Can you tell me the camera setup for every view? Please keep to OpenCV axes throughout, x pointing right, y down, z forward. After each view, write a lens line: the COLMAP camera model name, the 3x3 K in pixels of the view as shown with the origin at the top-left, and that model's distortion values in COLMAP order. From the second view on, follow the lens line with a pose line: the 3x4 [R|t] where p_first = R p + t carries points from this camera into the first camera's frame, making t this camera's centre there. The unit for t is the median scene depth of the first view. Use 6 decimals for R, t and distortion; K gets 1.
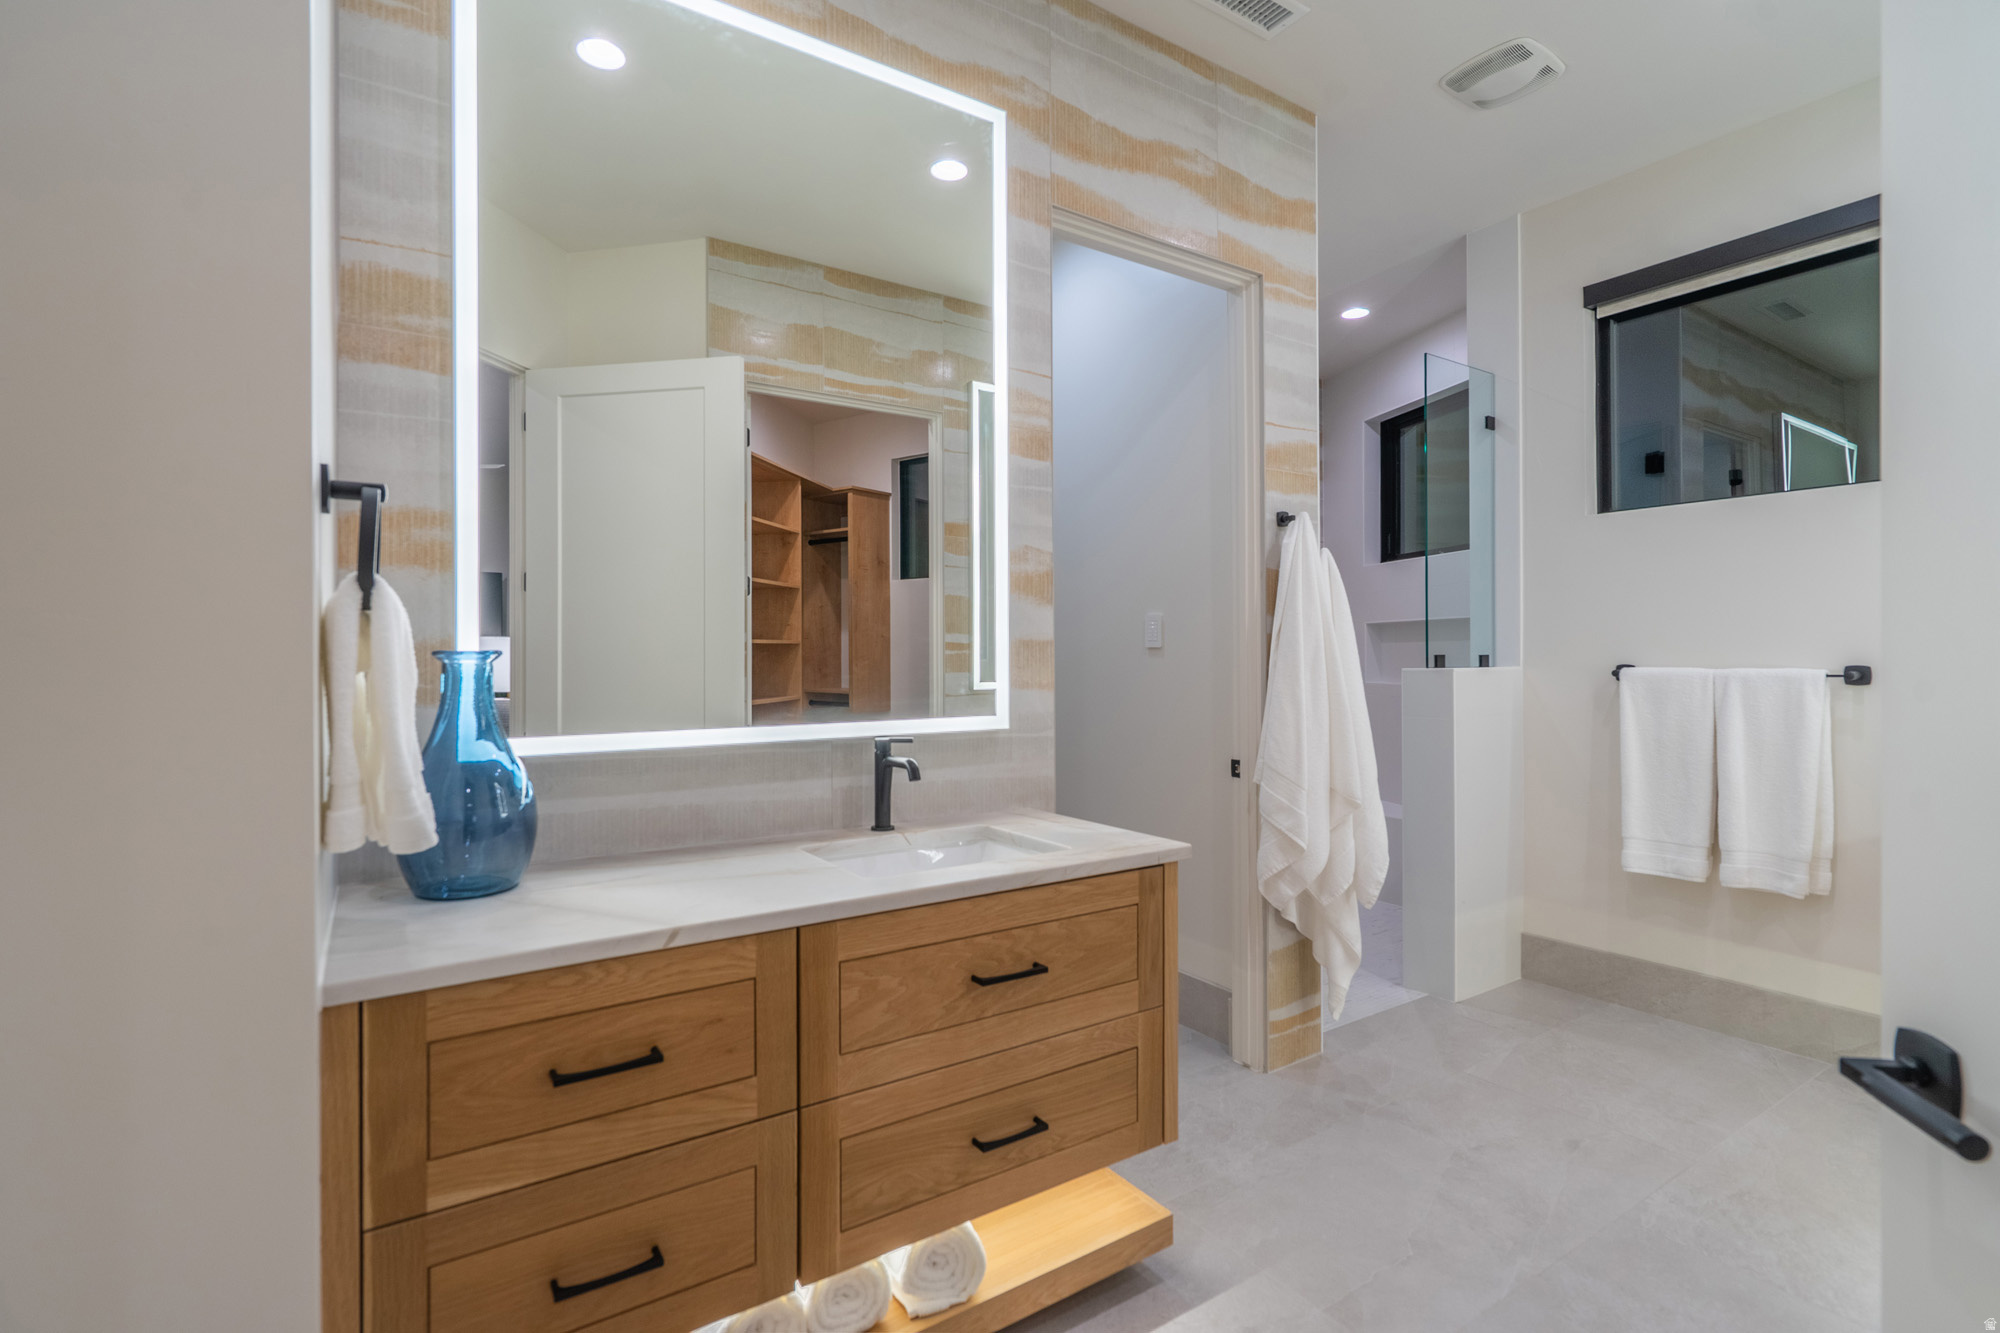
lens RADIAL K [[956.6, 0, 992.7], [0, 956.6, 657.1], [0, 0, 1]] dist [-0.002624, 0.001297]
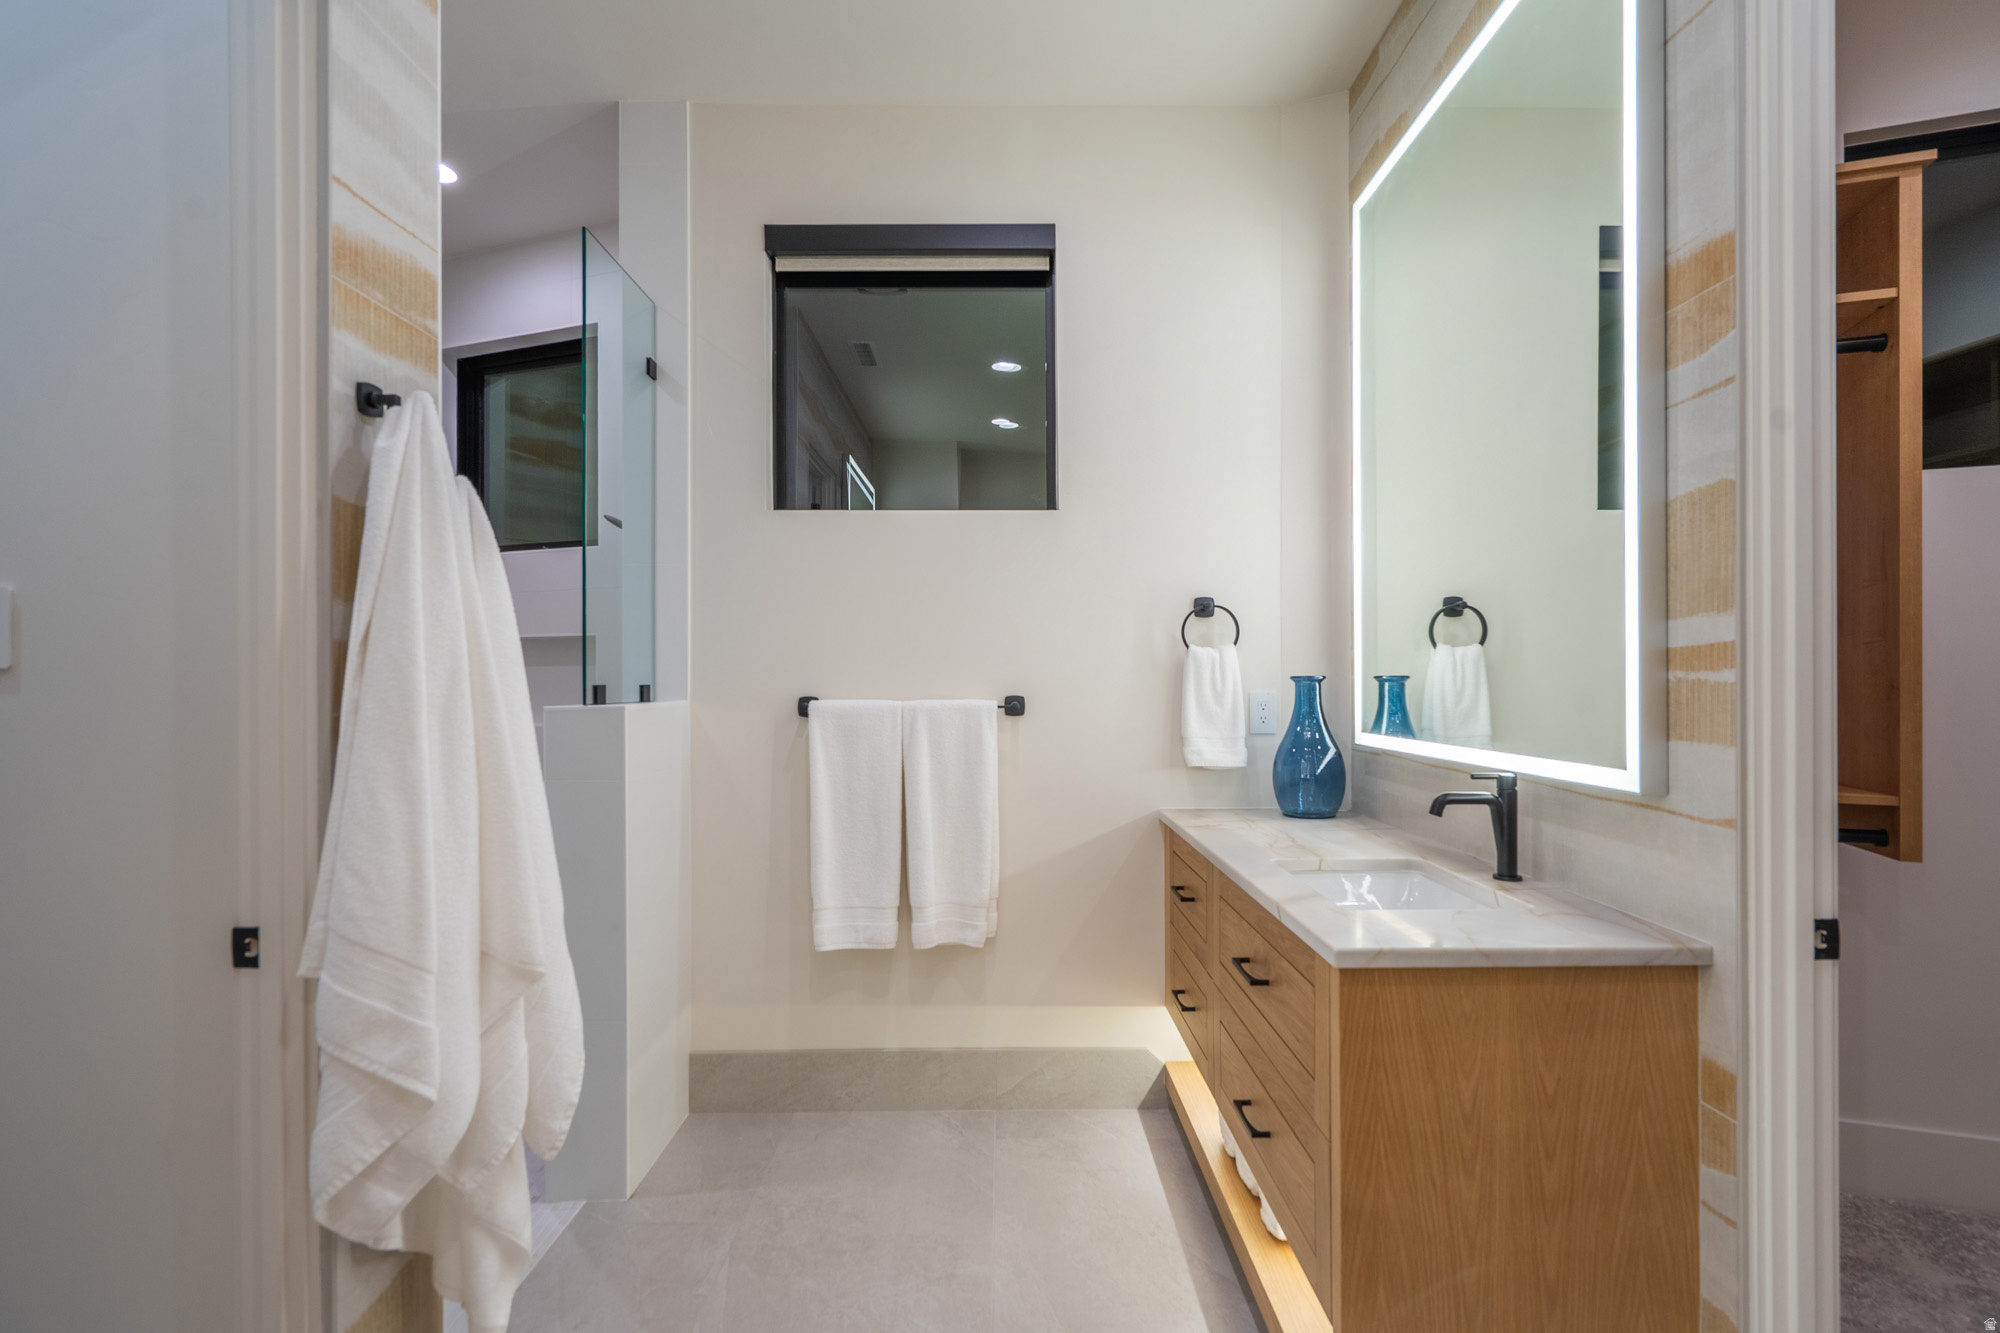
lens RADIAL K [[956.6, 0, 997.4], [0, 956.6, 677.3], [0, 0, 1]] dist [-0.002624, 0.001297]
pose [[0.572468, 0.004937, 0.819912, 0.092286], [0.002241, 0.999969, -0.007586, -0.002794], [-0.819924, 0.006181, 0.572439, 0.468110]]
